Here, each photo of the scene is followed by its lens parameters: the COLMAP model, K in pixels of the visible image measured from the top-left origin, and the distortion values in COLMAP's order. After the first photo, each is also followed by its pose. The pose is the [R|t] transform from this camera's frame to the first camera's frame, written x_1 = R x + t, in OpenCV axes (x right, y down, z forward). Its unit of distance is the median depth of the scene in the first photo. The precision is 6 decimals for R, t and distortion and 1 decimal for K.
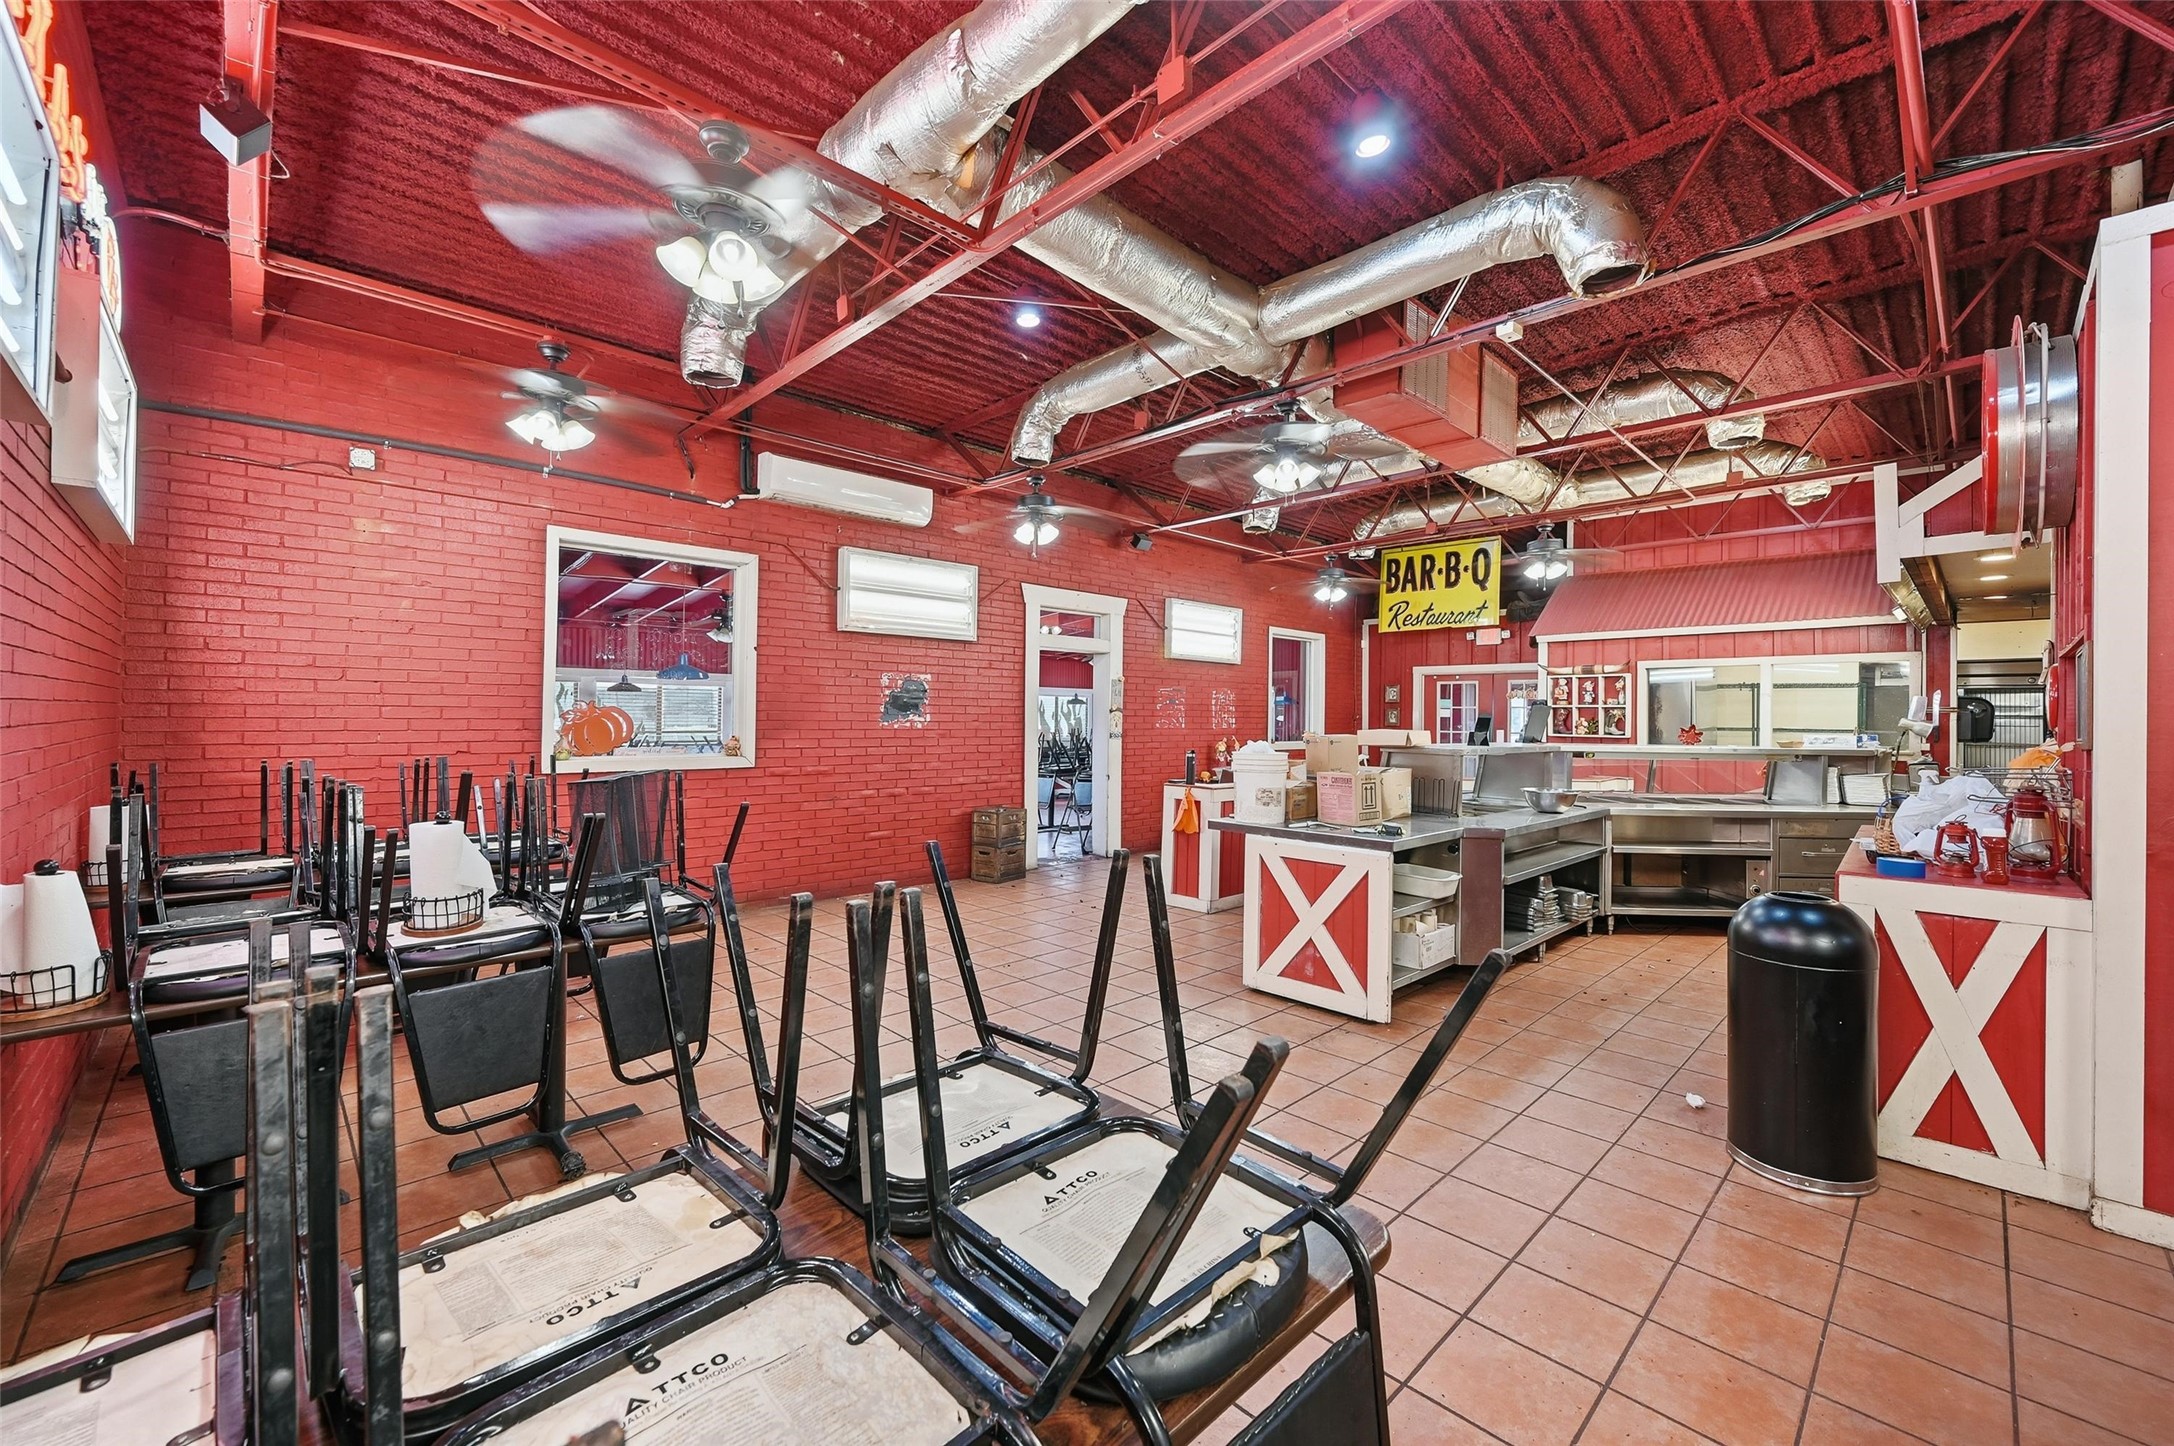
lens RADIAL K [[870.9, 0, 1096.6], [0, 870.9, 714.9], [0, 0, 1]] dist [0.000021, 0.000013]
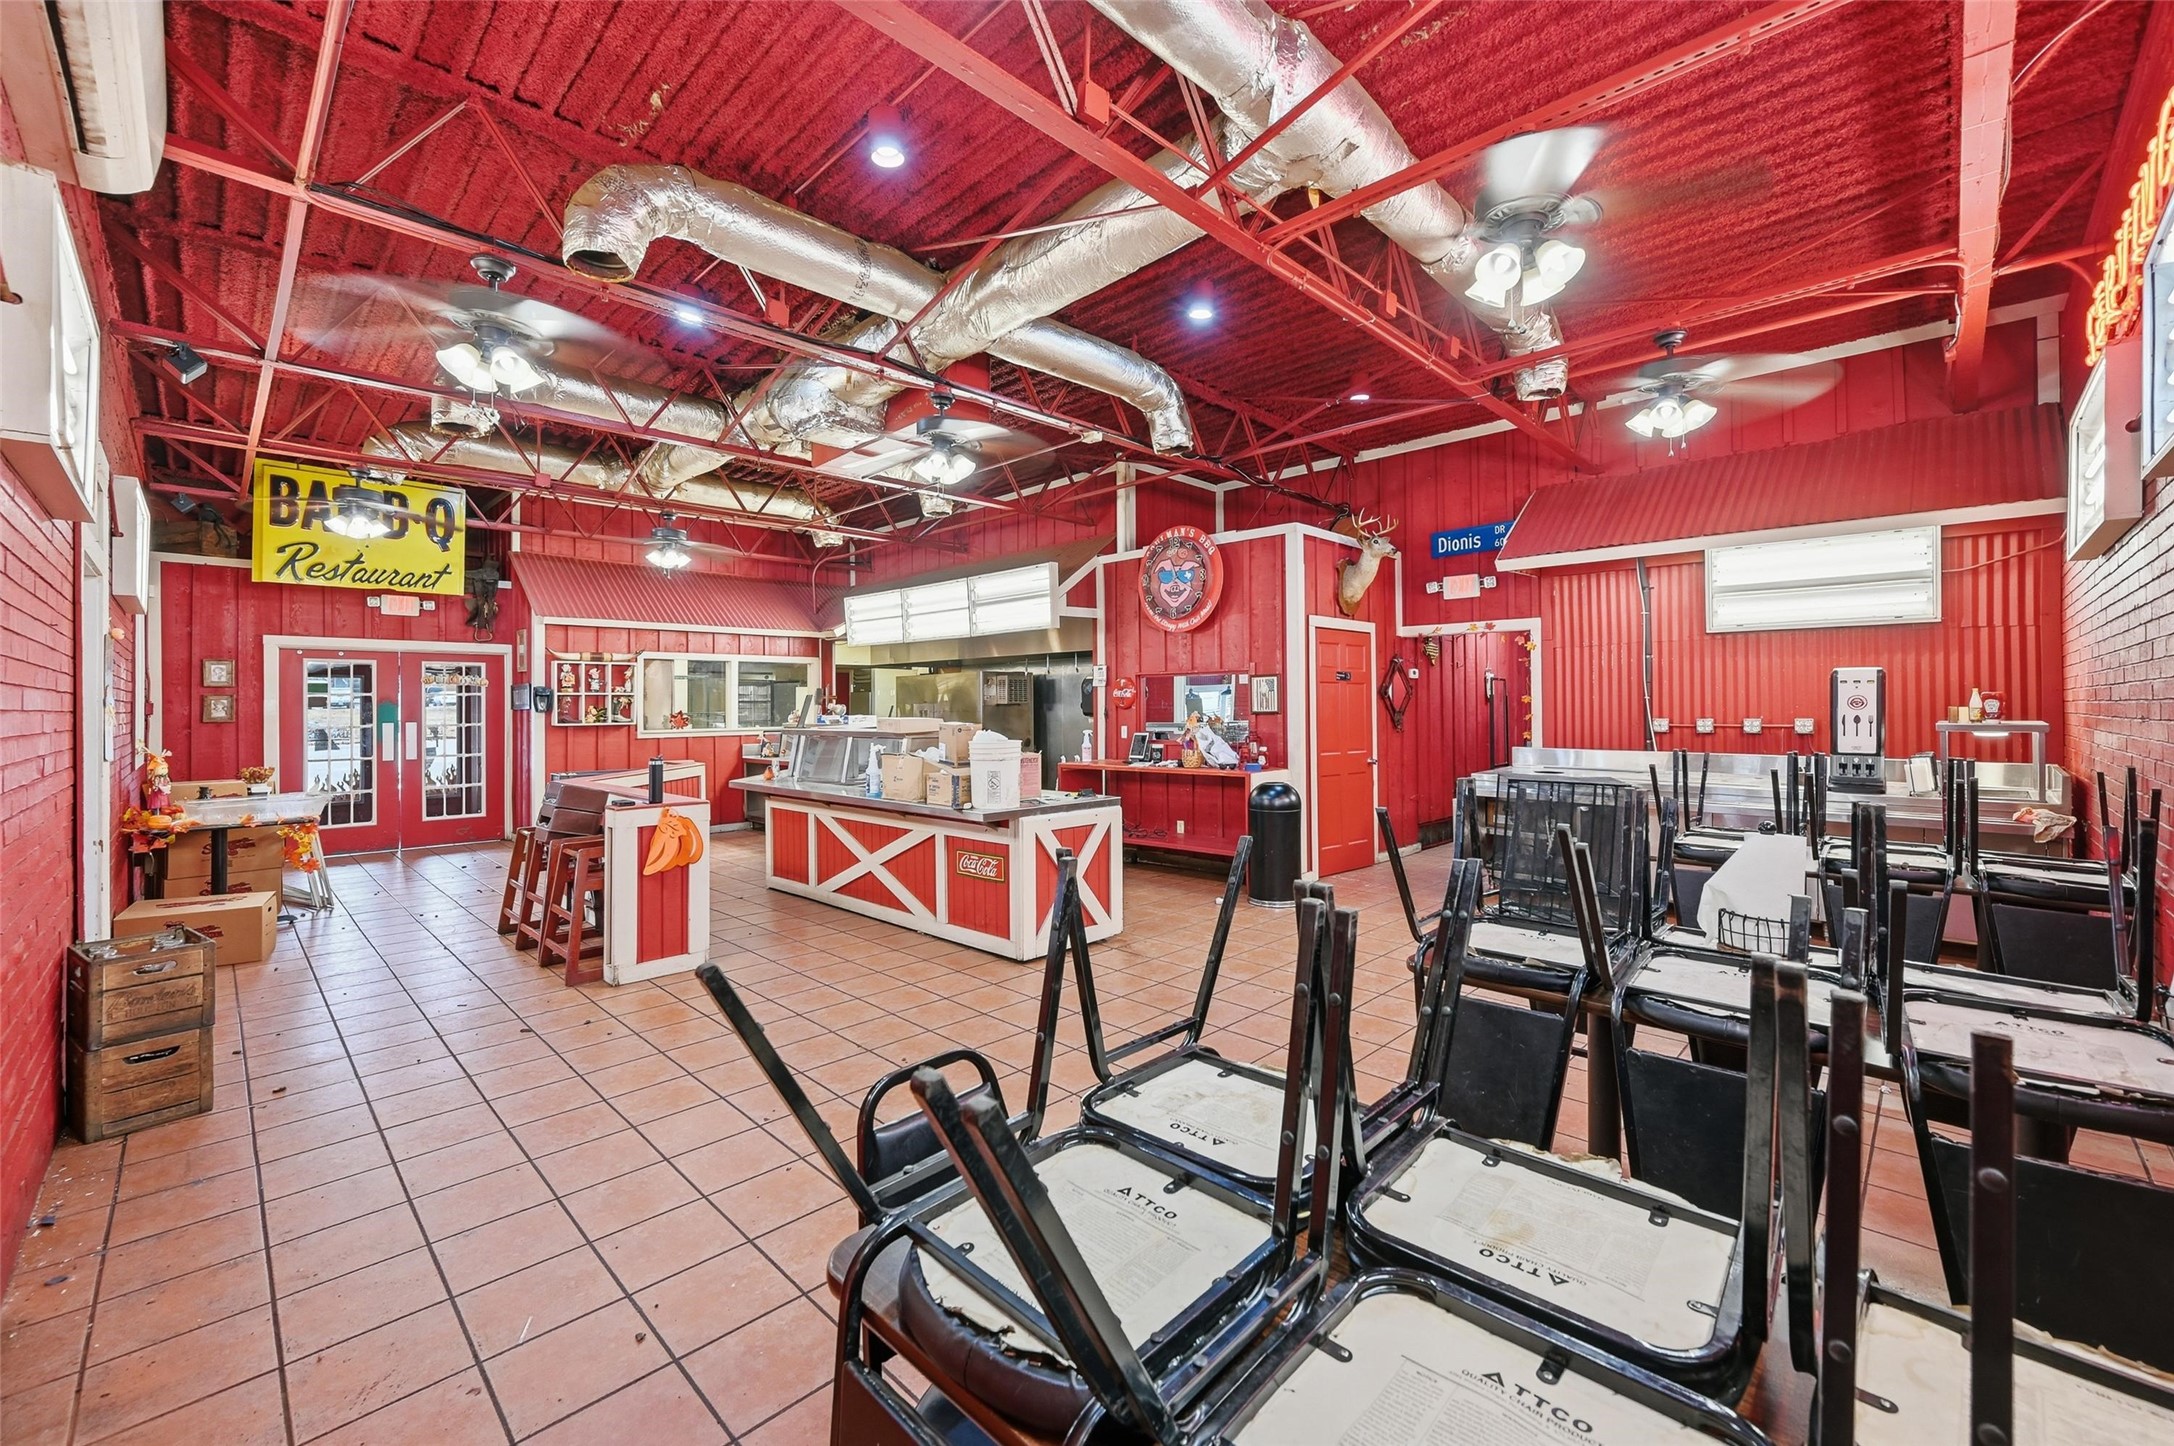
lens RADIAL K [[870.9, 0, 1096.0], [0, 870.9, 711.2], [0, 0, 1]] dist [0.000021, 0.000013]
pose [[-0.017295, -0.015501, 0.999730, -0.418309], [0.005105, 0.999865, 0.015592, -0.002913], [-0.999837, 0.005373, -0.017213, 0.440822]]
